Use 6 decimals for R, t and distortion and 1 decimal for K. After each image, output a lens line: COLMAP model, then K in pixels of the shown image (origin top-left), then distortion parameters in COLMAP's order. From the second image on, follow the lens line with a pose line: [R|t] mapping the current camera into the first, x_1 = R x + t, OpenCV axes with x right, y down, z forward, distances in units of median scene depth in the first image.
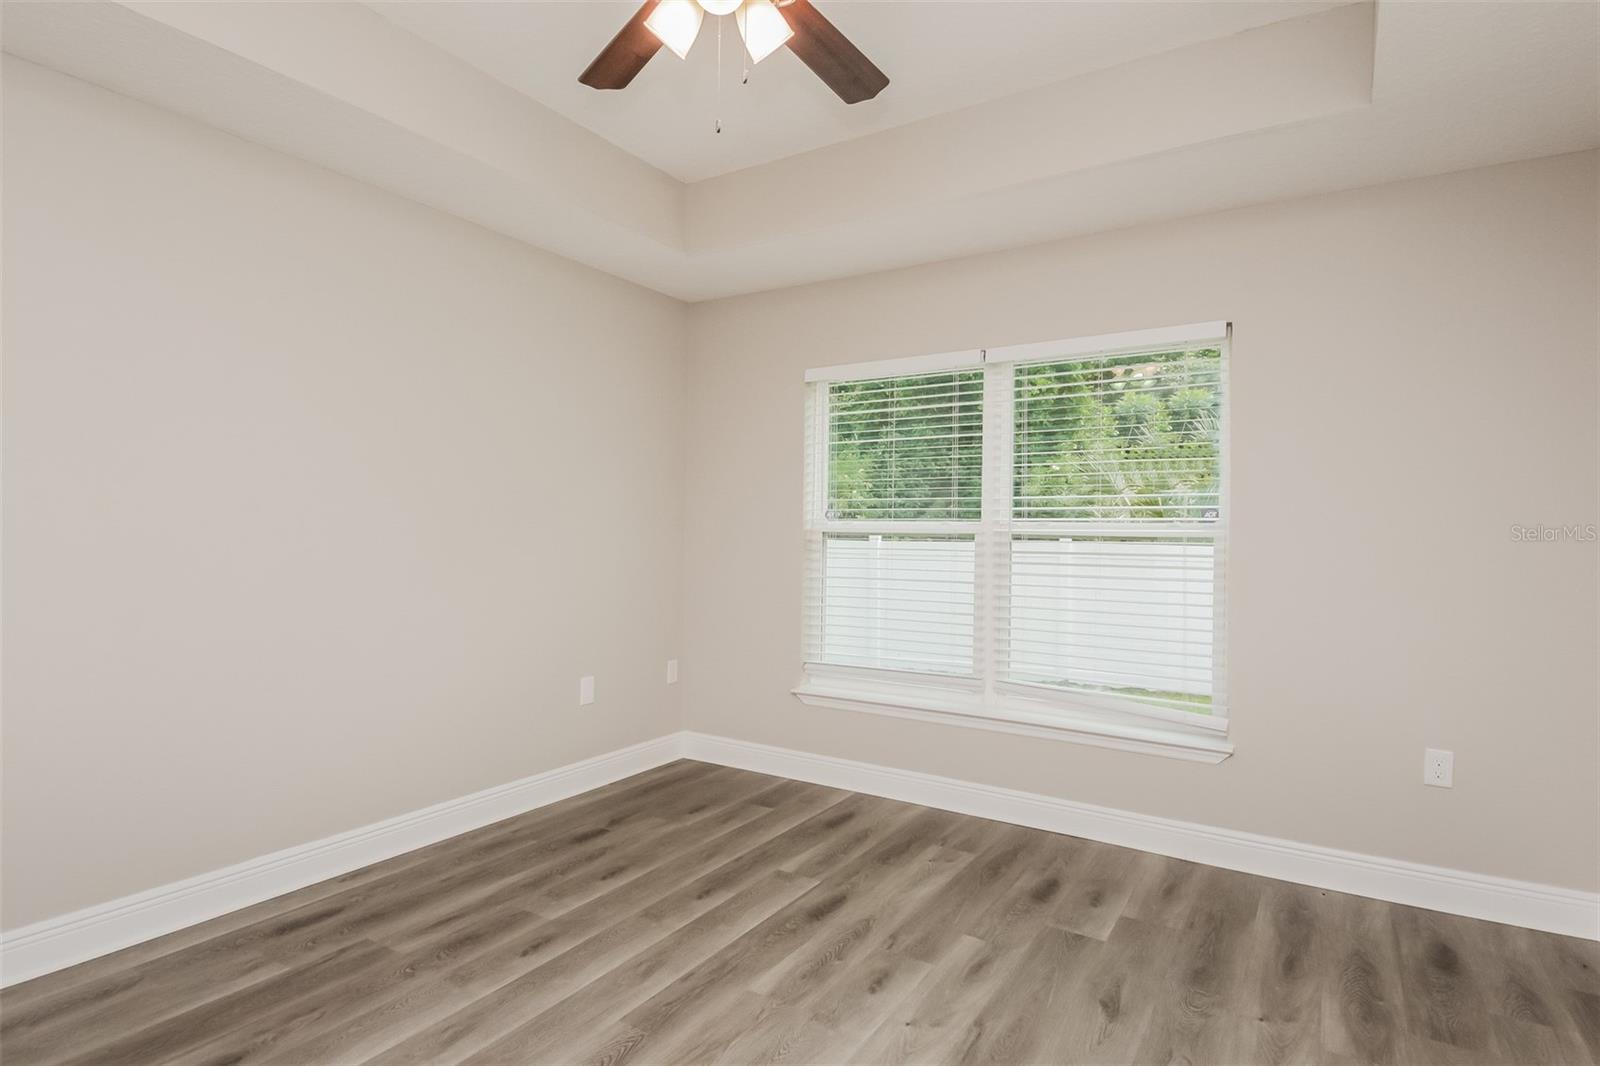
lens RADIAL K [[830.8, 0, 796.8], [0, 830.8, 530.9], [0, 0, 1]] dist [0.029984, -0.003510]
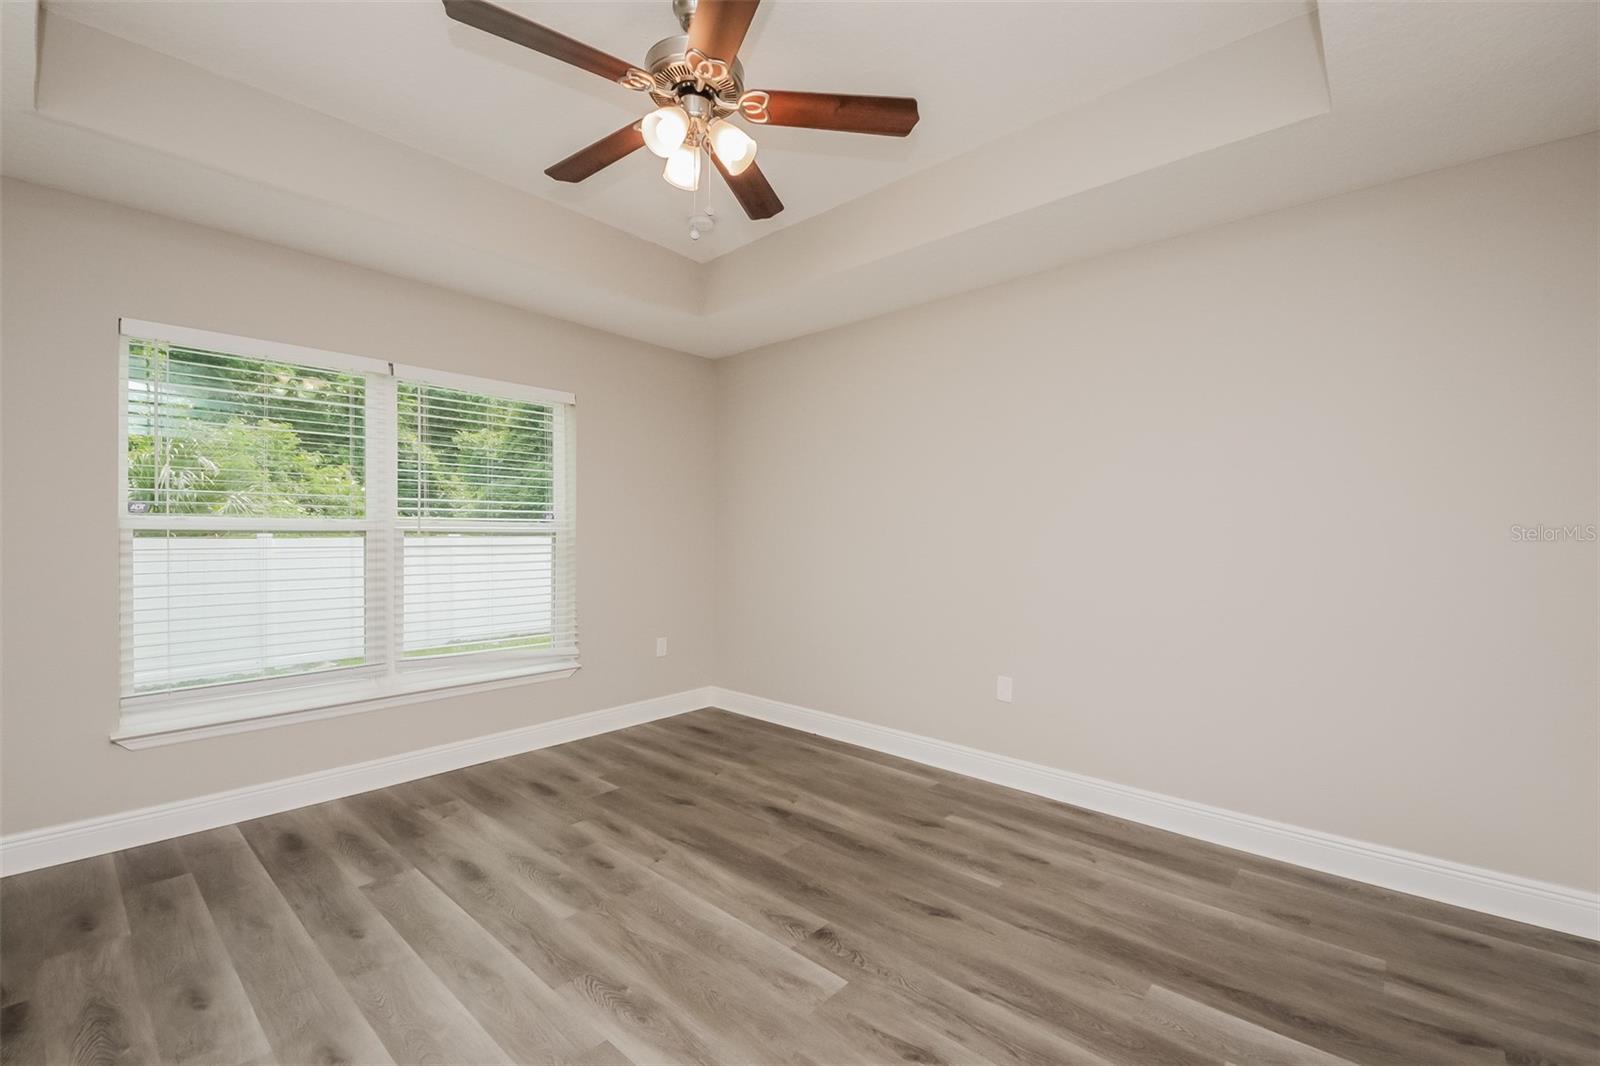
lens RADIAL K [[688.4, 0, 800.8], [0, 688.4, 533.3], [0, 0, 1]] dist [-0.022108, -0.000620]
pose [[0.153782, -0.010732, 0.988046, -0.654599], [-0.004274, 0.999924, 0.011526, -0.006124], [-0.988096, -0.005996, 0.153725, 0.360763]]
